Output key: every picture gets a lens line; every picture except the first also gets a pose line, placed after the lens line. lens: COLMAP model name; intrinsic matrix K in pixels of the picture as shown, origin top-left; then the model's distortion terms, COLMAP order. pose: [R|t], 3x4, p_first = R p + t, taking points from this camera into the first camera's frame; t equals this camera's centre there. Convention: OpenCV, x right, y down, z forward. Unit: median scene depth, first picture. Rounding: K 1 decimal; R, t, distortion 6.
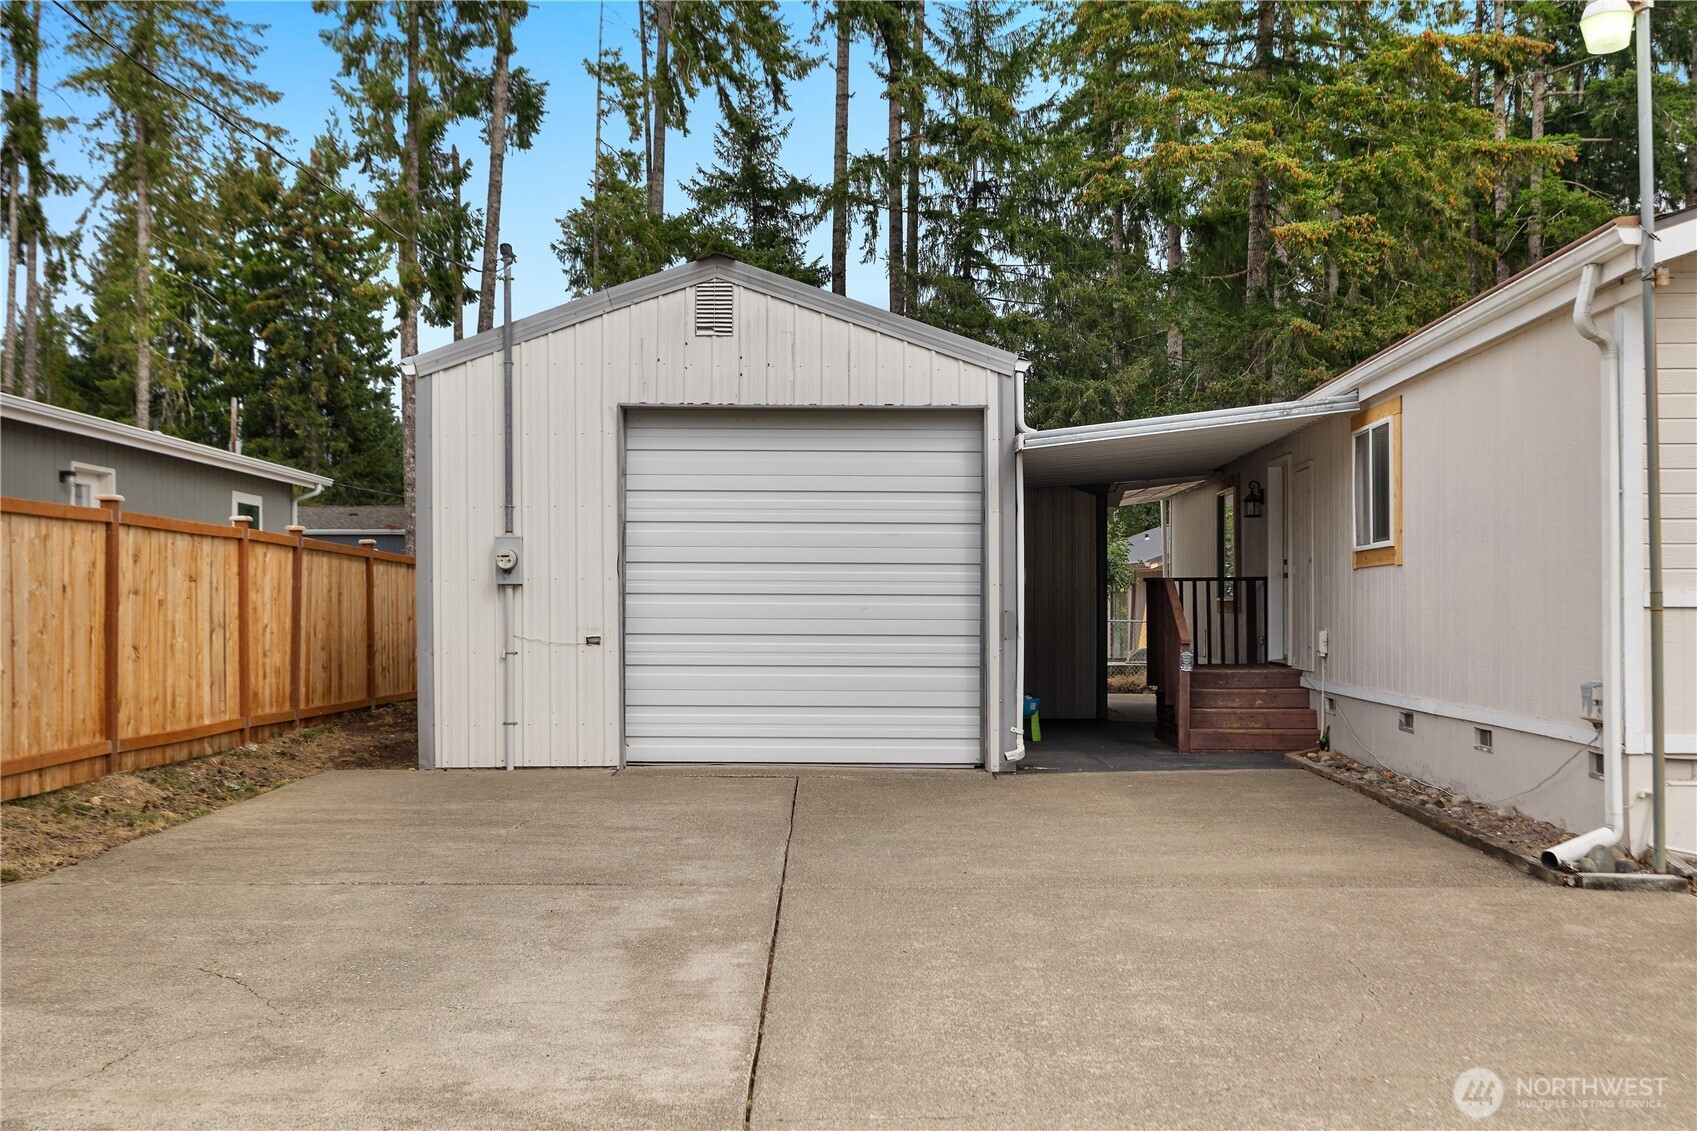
lens RADIAL K [[1642.7, 0, 848.8], [0, 1642.7, 607.3], [0, 0, 1]] dist [0.005586, -0.015188]
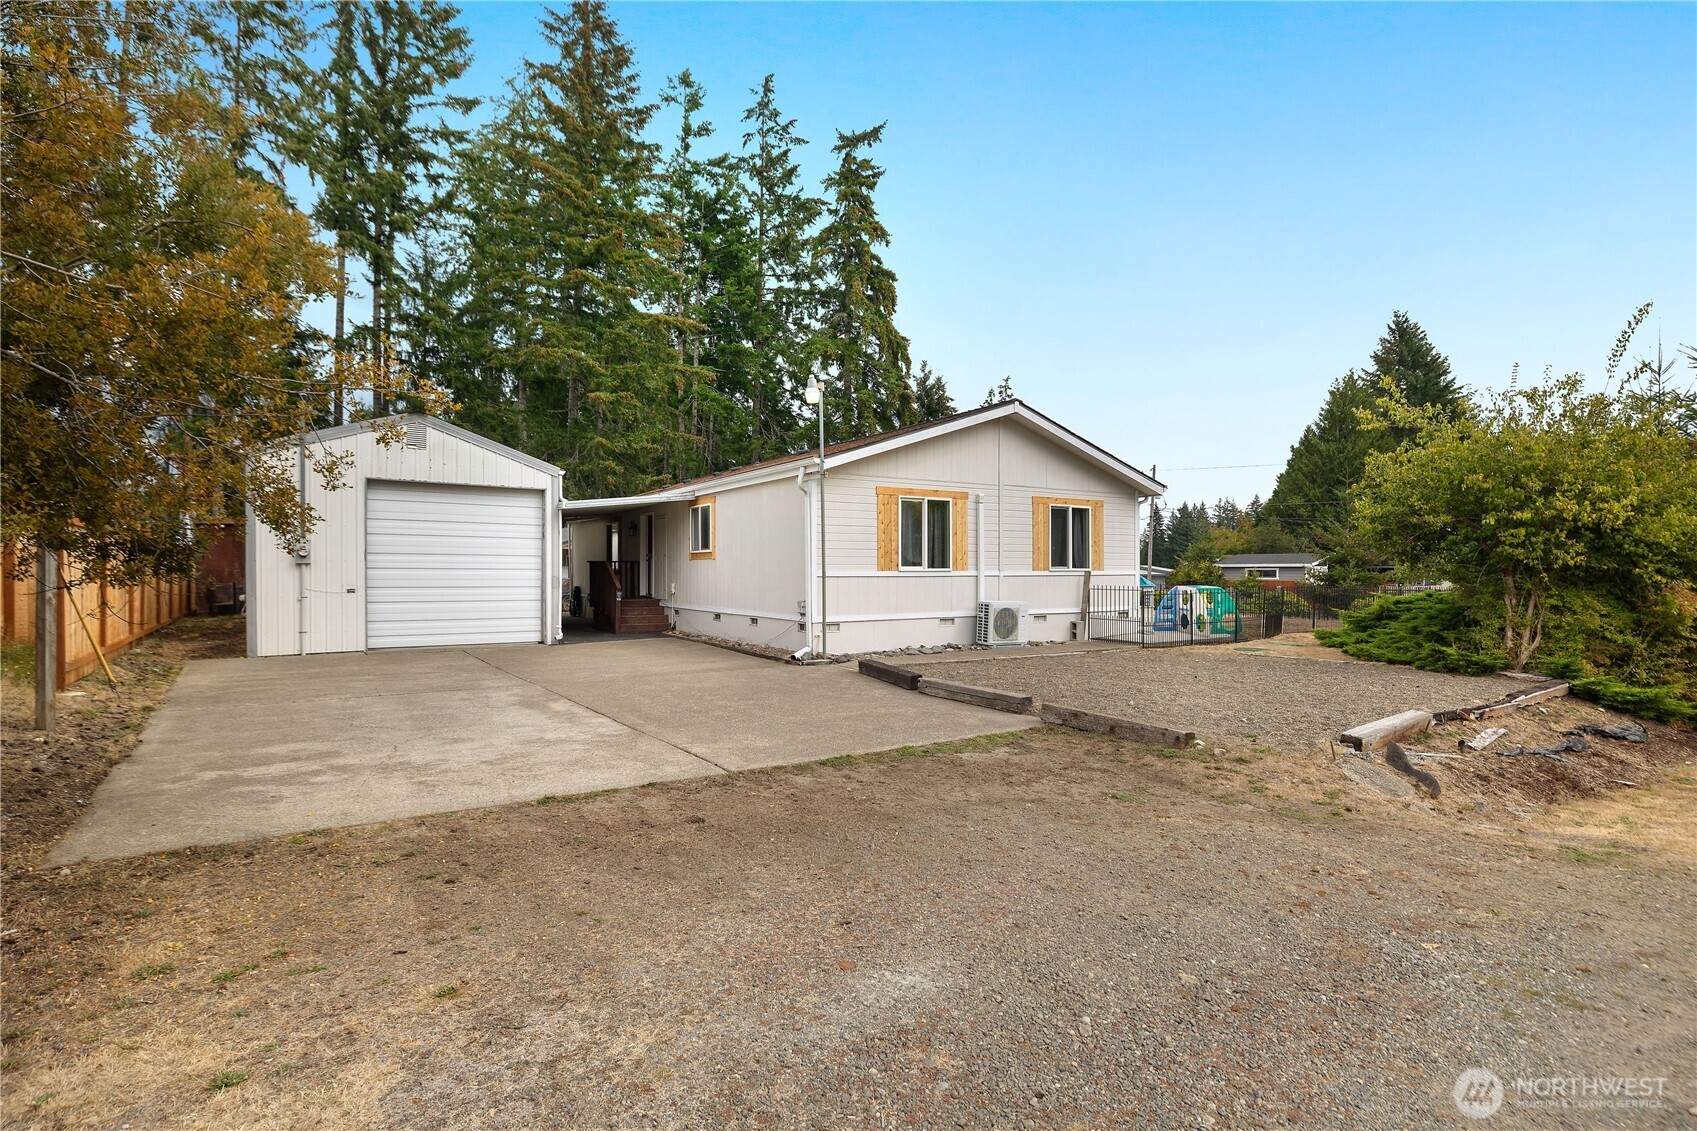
lens RADIAL K [[826.2, 0, 840.8], [0, 826.2, 570.3], [0, 0, 1]] dist [0.000874, 0.000088]
pose [[0.821801, 0.002185, 0.569771, -0.239941], [-0.003447, 0.999993, 0.001136, -0.008769], [-0.569765, -0.002898, 0.821803, -0.206360]]
